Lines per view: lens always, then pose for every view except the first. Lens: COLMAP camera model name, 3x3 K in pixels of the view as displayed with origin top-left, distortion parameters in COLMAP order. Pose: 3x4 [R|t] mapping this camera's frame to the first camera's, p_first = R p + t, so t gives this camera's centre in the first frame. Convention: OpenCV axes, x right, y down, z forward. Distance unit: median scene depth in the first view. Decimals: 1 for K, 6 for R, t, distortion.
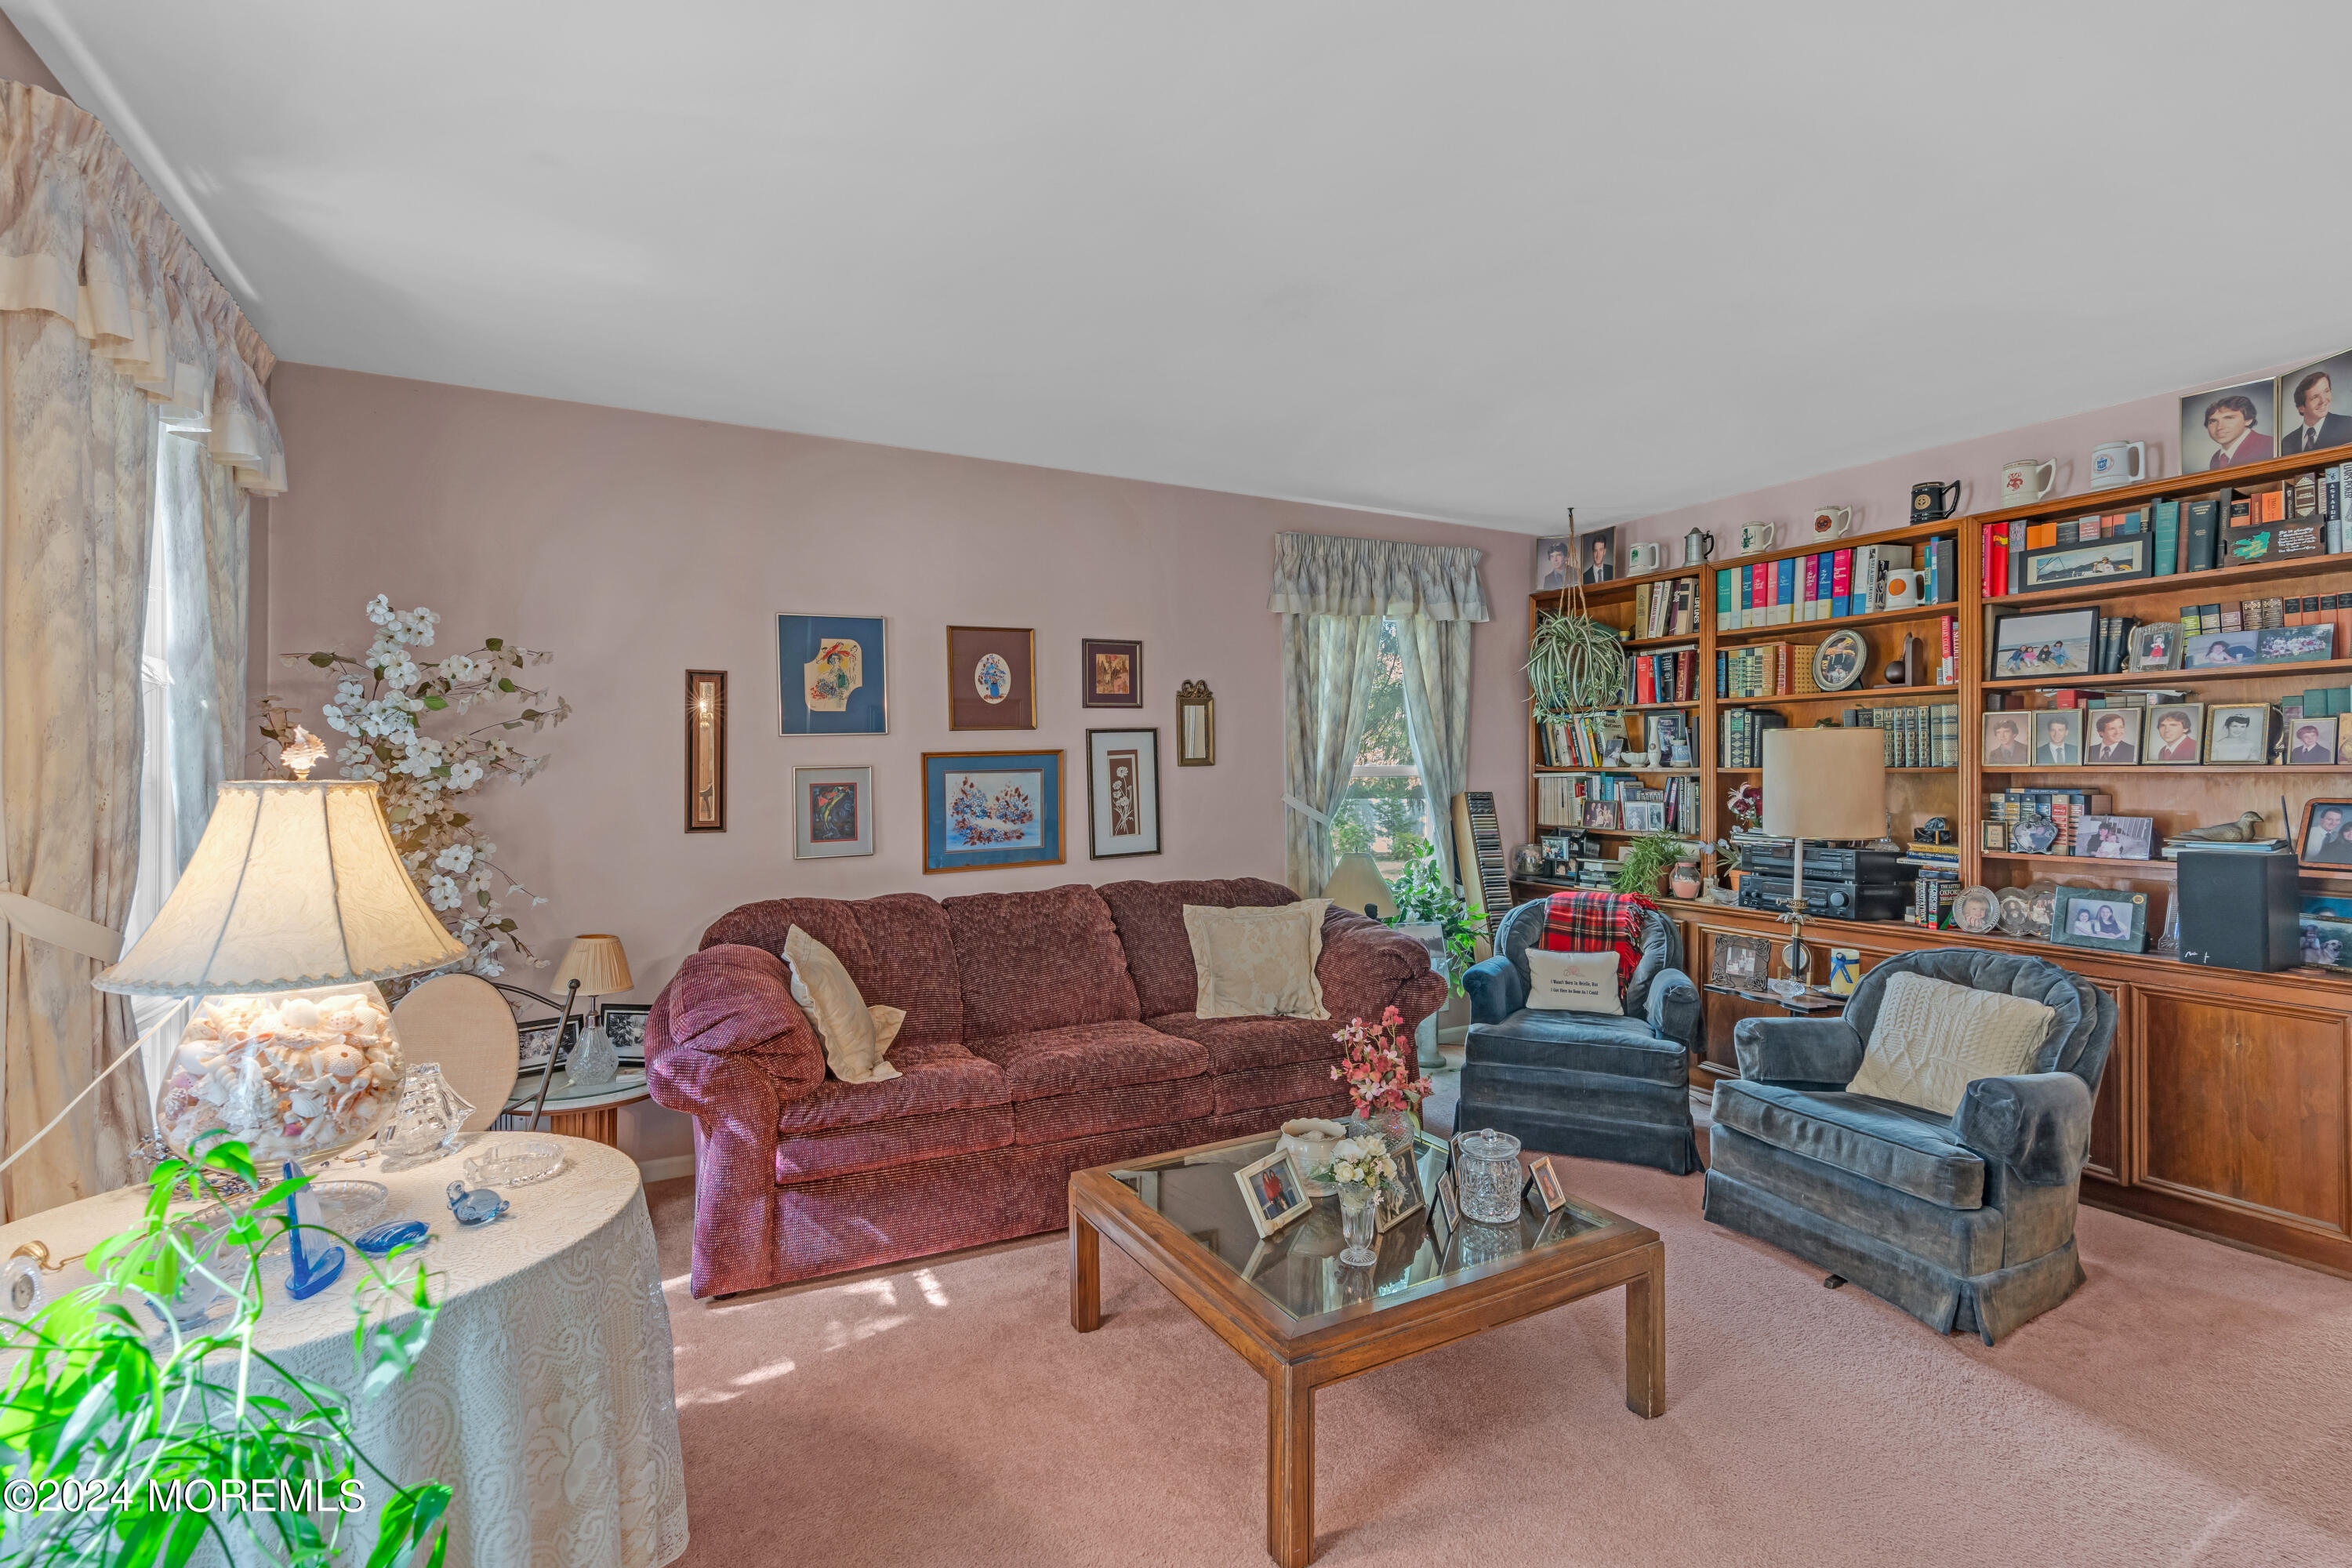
lens RADIAL K [[1078.2, 0, 1184.2], [0, 1078.2, 765.5], [0, 0, 1]] dist [-0.000274, -0.000009]
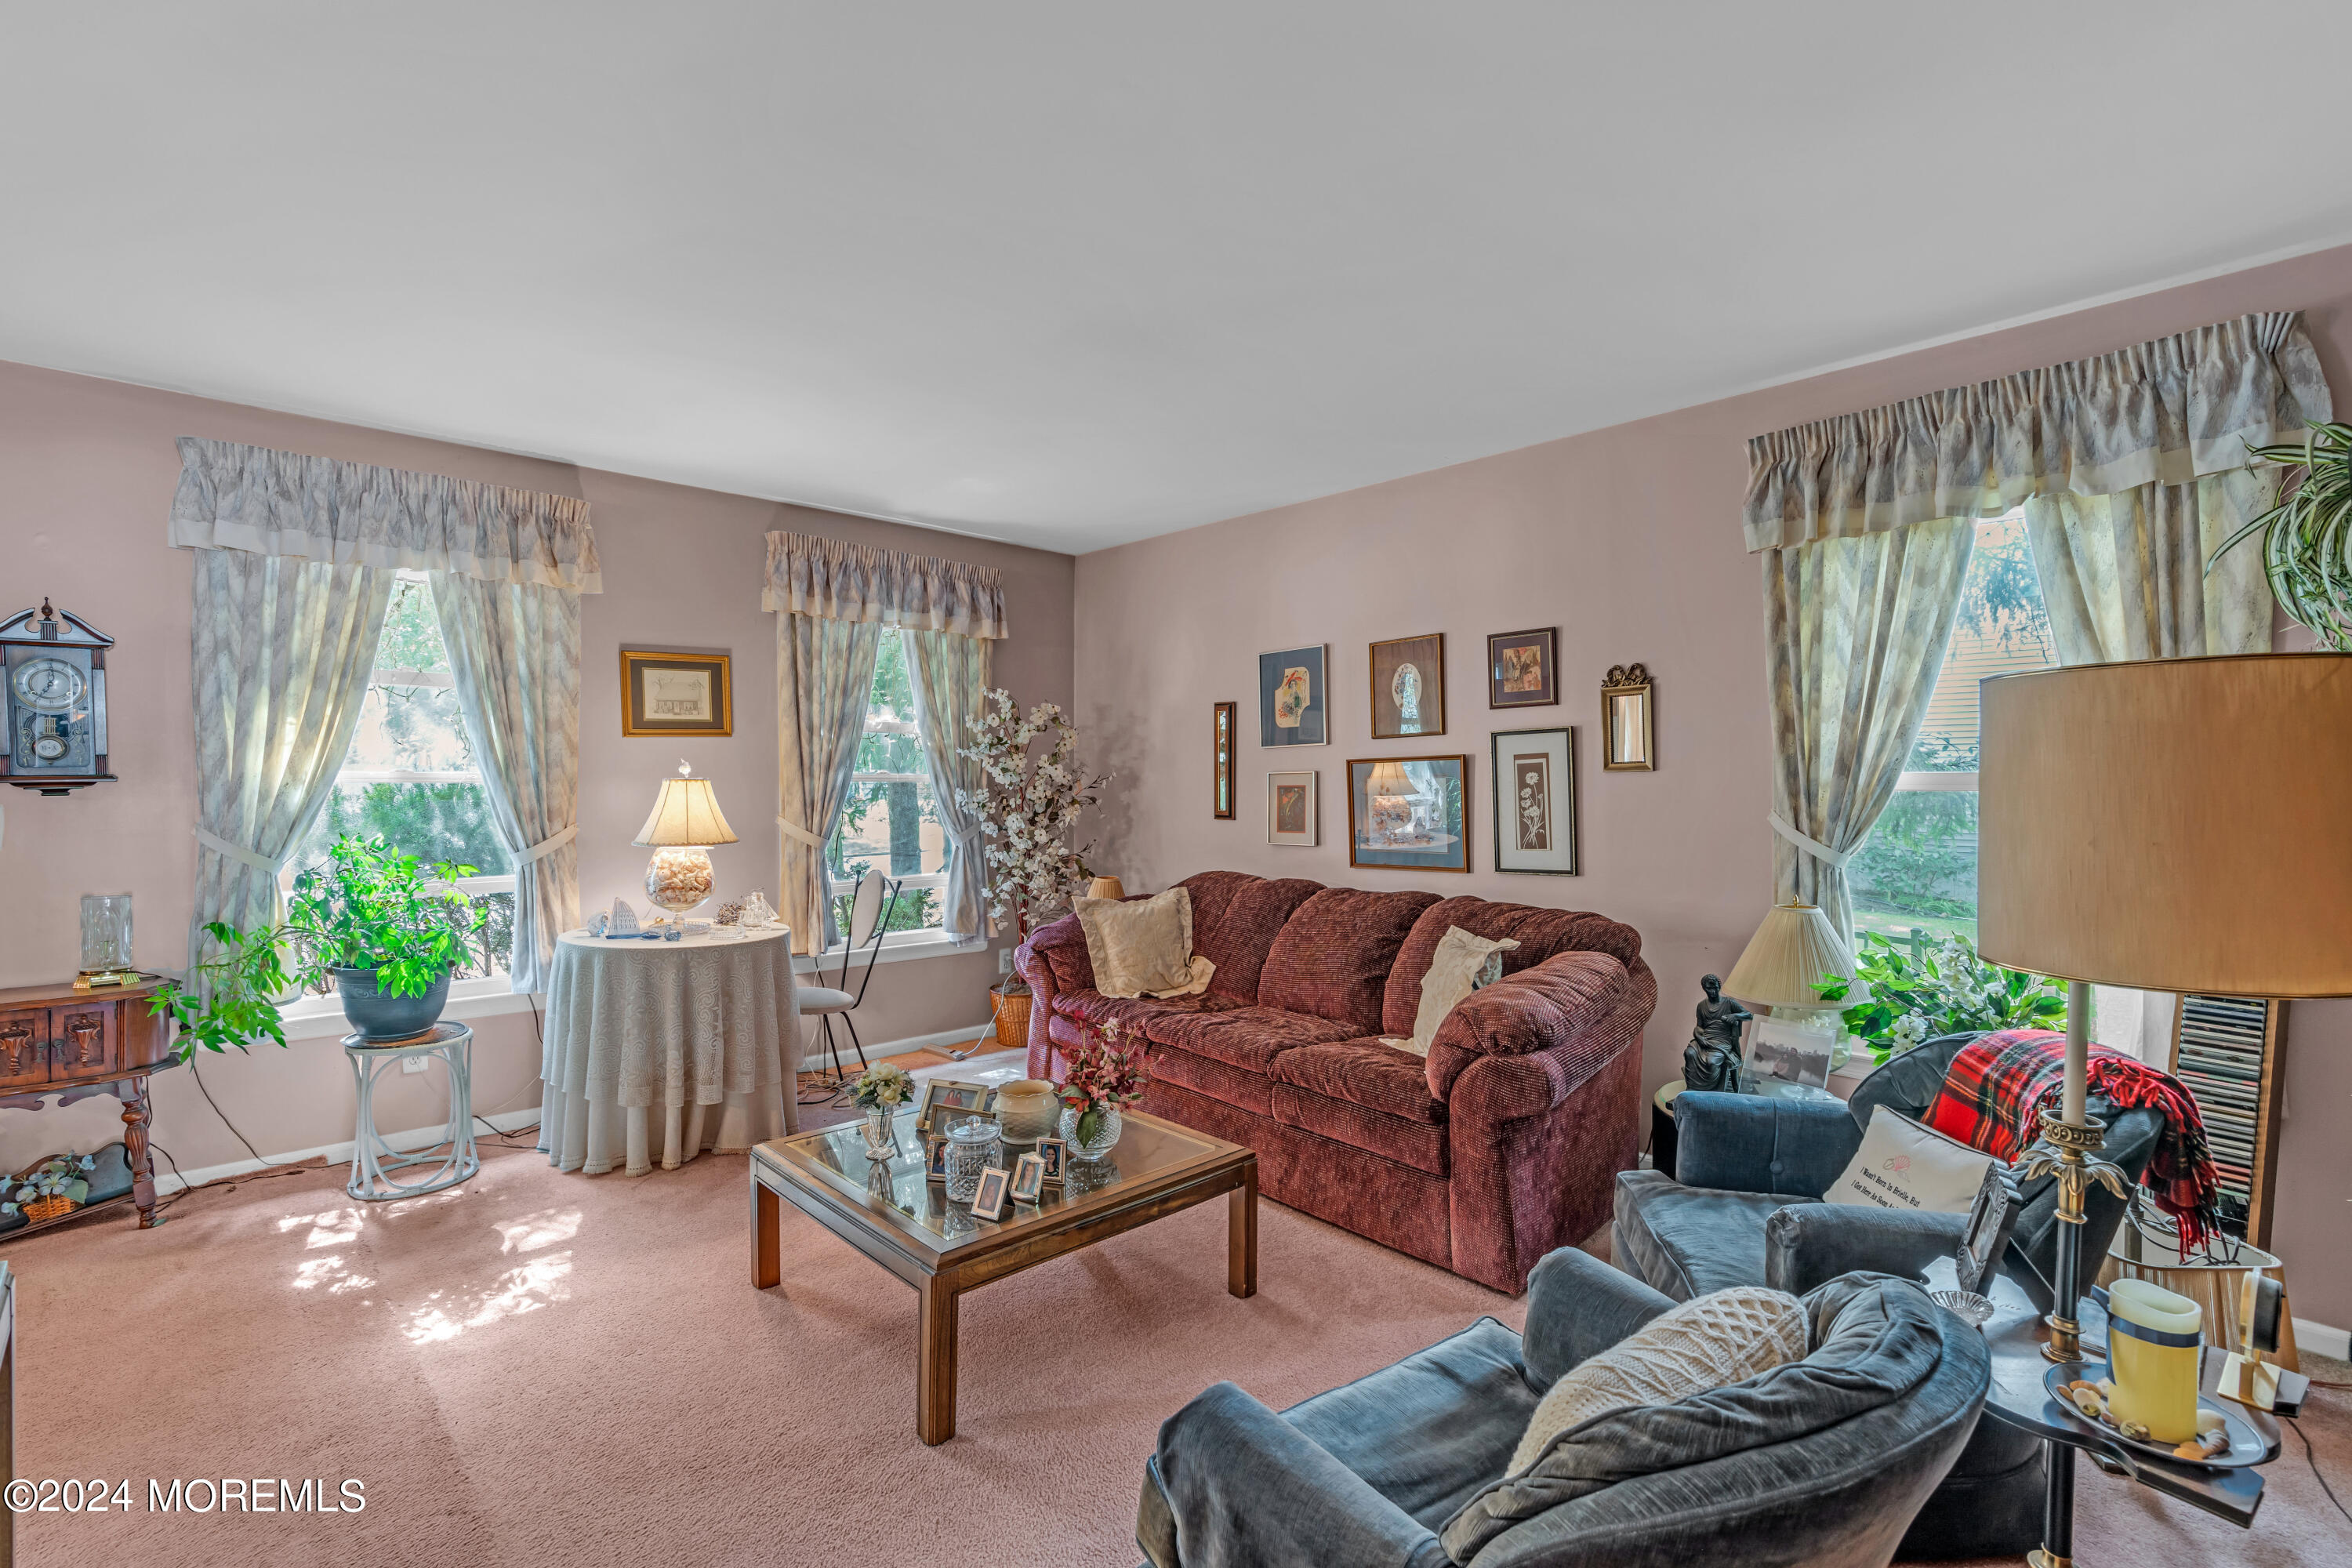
lens RADIAL K [[1075.5, 0, 1185.1], [0, 1075.5, 781.5], [0, 0, 1]] dist [-0.000539, -0.000402]
pose [[0.256523, 0.010728, -0.966479, 0.773502], [0.002323, 0.999929, 0.011716, -0.002499], [0.966535, -0.005251, 0.256480, 0.527046]]
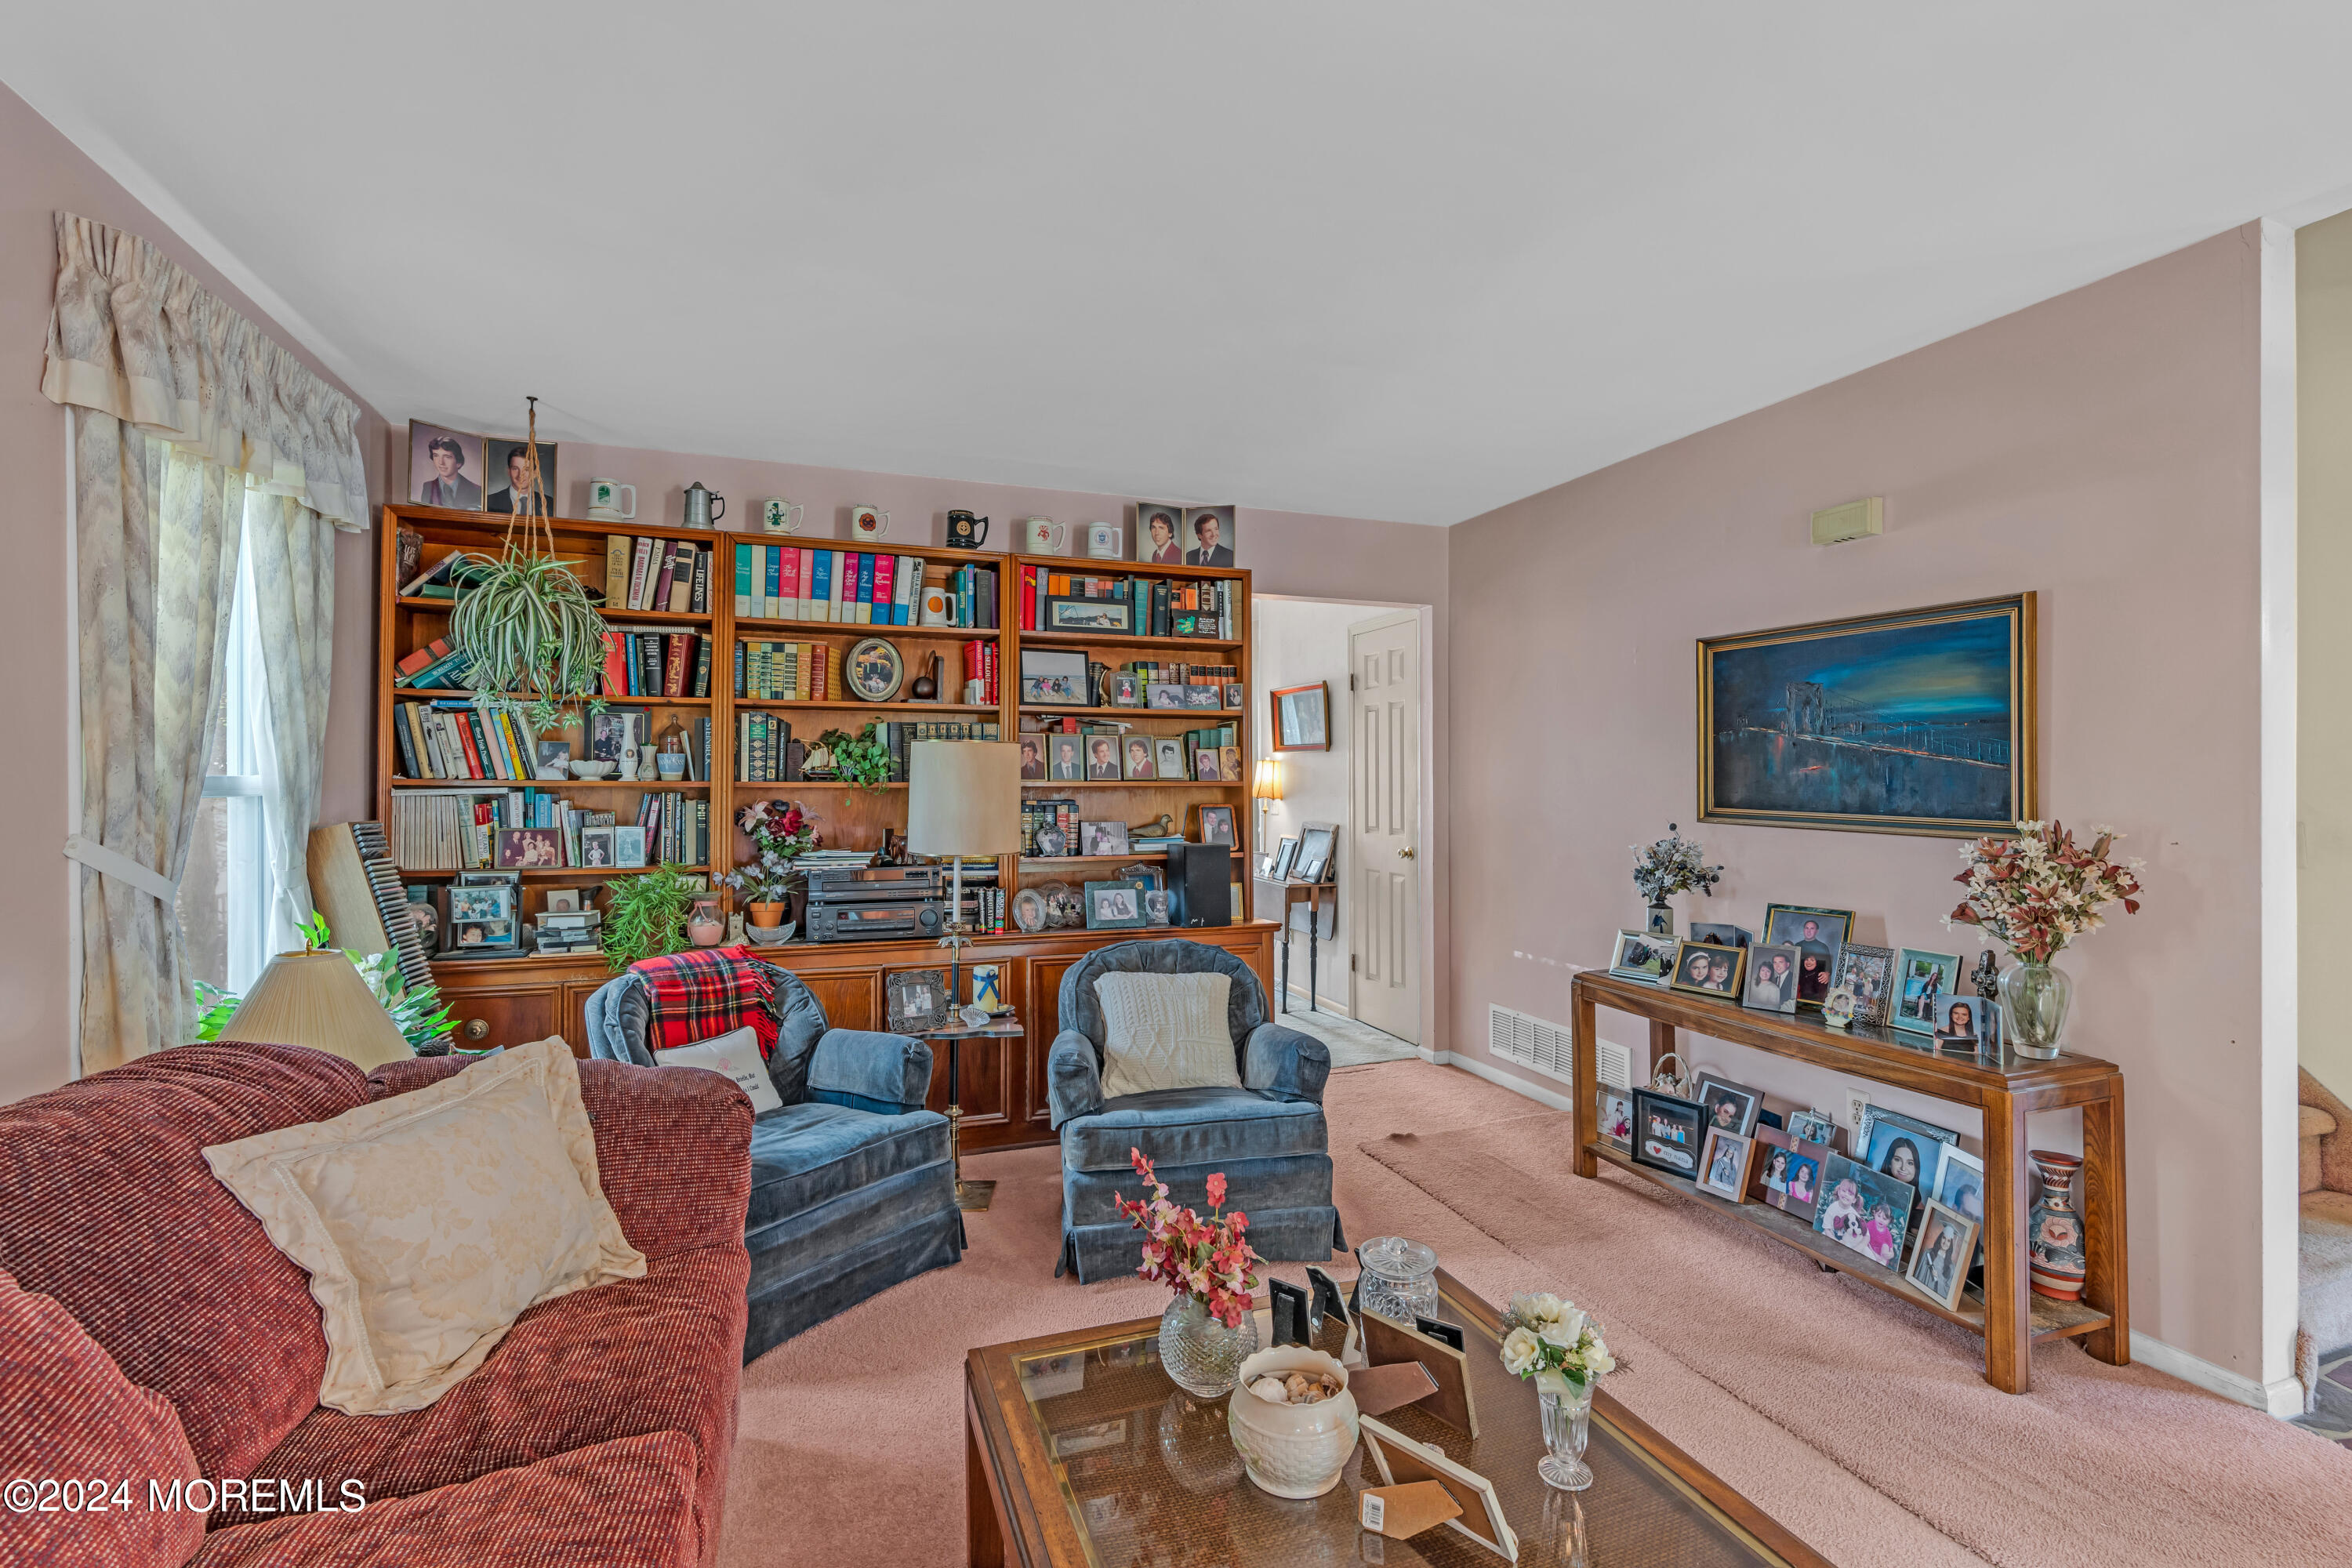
lens RADIAL K [[1075.5, 0, 1185.1], [0, 1075.5, 781.5], [0, 0, 1]] dist [-0.000539, -0.000402]
pose [[0.158836, 0.004224, 0.987296, -0.288916], [-0.003928, 0.999986, -0.003646, 0.003992], [-0.987297, -0.003299, 0.158851, 0.578618]]
